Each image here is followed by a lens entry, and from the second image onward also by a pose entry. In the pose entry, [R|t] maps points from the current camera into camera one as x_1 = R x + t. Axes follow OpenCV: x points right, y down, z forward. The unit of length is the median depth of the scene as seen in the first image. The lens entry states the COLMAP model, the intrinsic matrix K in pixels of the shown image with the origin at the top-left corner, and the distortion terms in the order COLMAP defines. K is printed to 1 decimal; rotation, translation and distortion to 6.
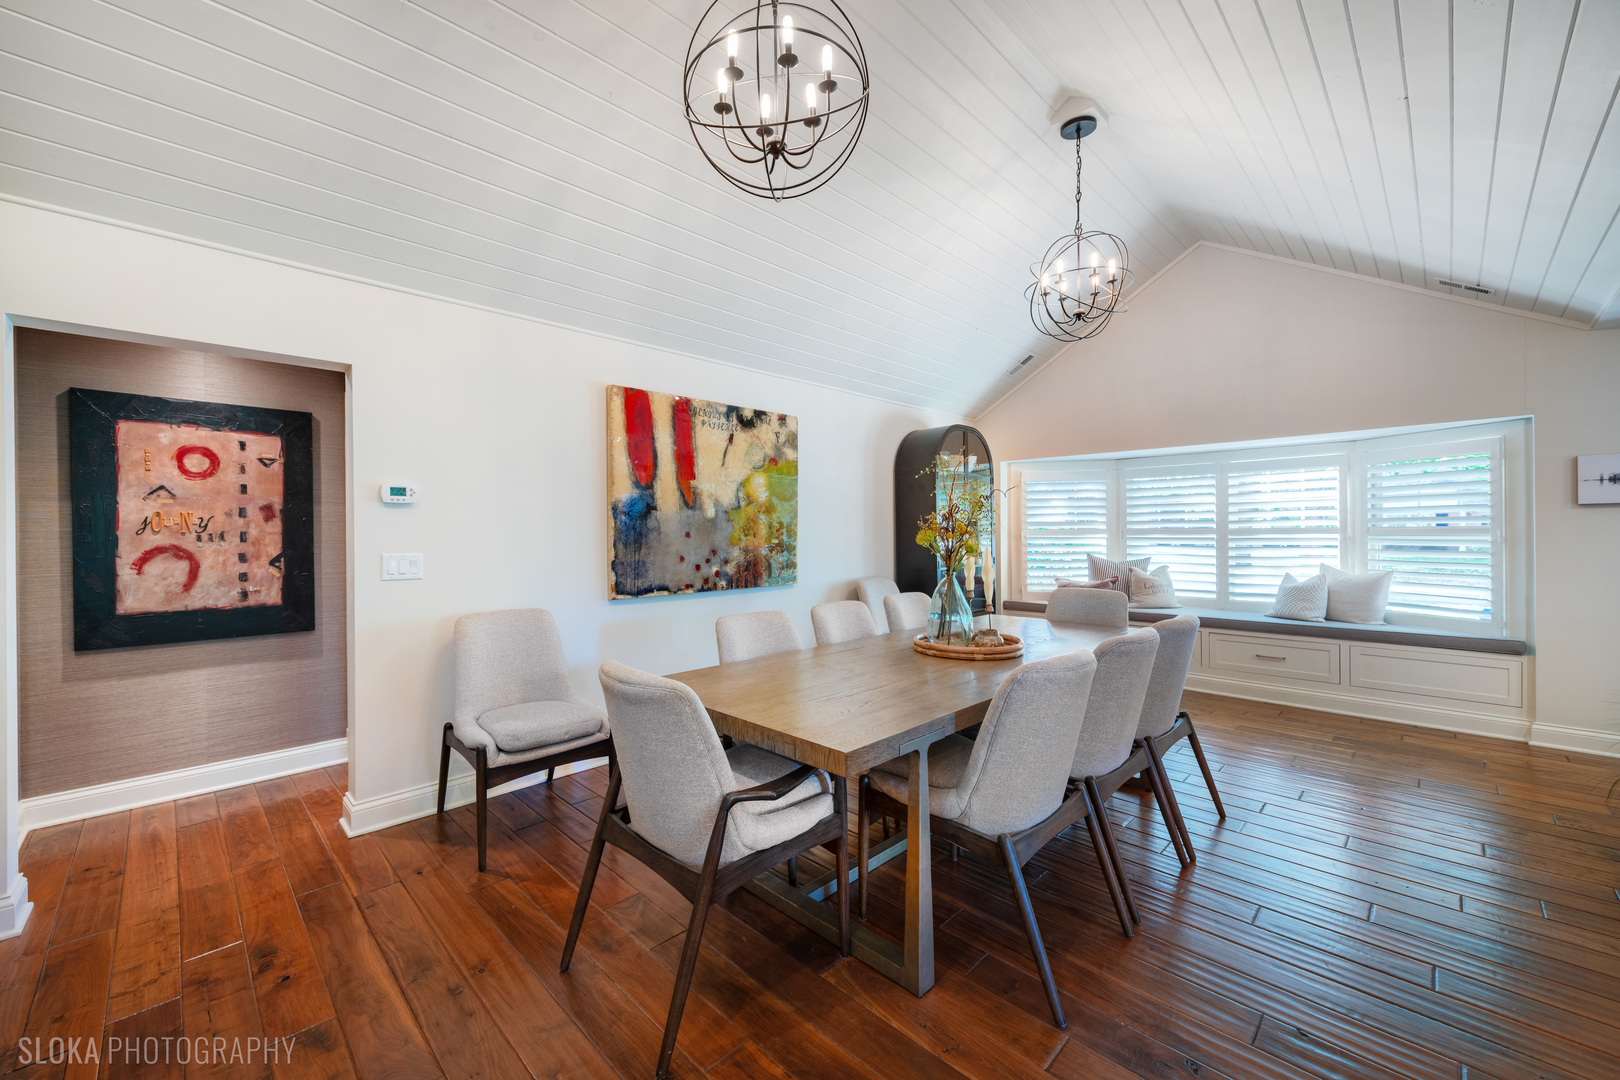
lens RADIAL K [[639.2, 0, 813.9], [0, 639.2, 530.8], [0, 0, 1]] dist [0.002805, -0.000346]
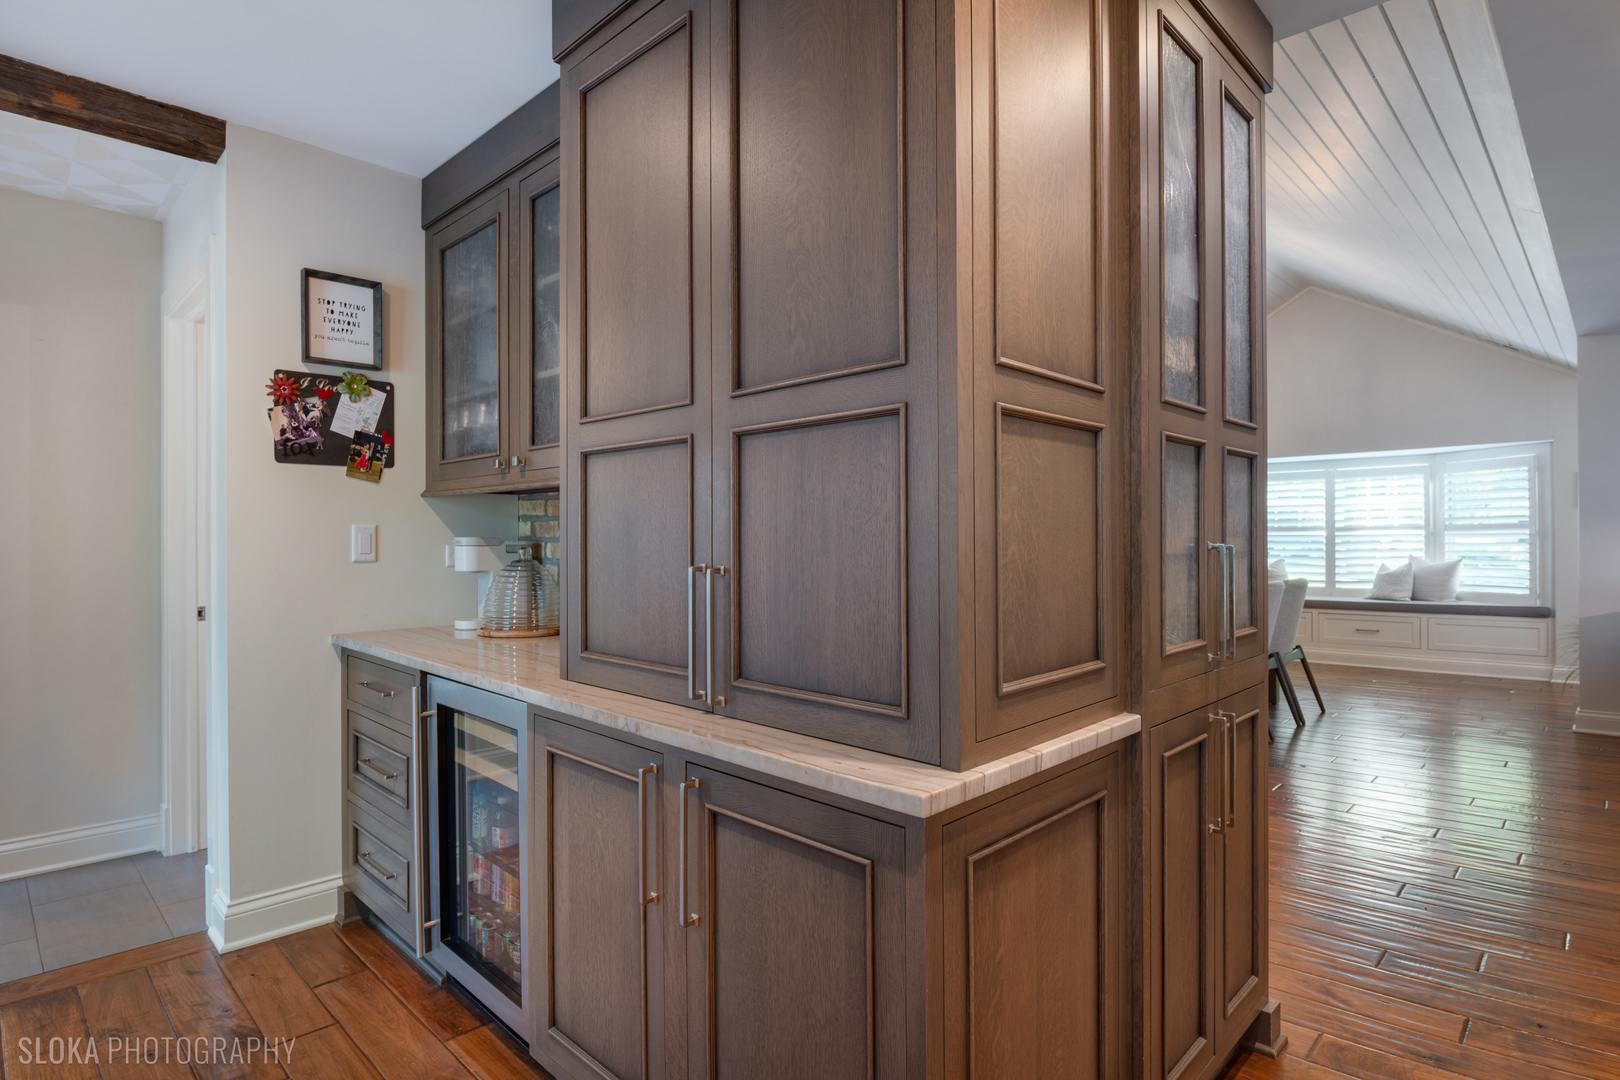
lens RADIAL K [[843.7, 0, 805.1], [0, 843.7, 542.5], [0, 0, 1]] dist [-0.004678, 0.000094]
pose [[0.999935, -0.010618, -0.004188, -0.376850], [0.010637, 0.999934, 0.004372, 0.009665], [0.004141, -0.004416, 0.999982, -0.651631]]
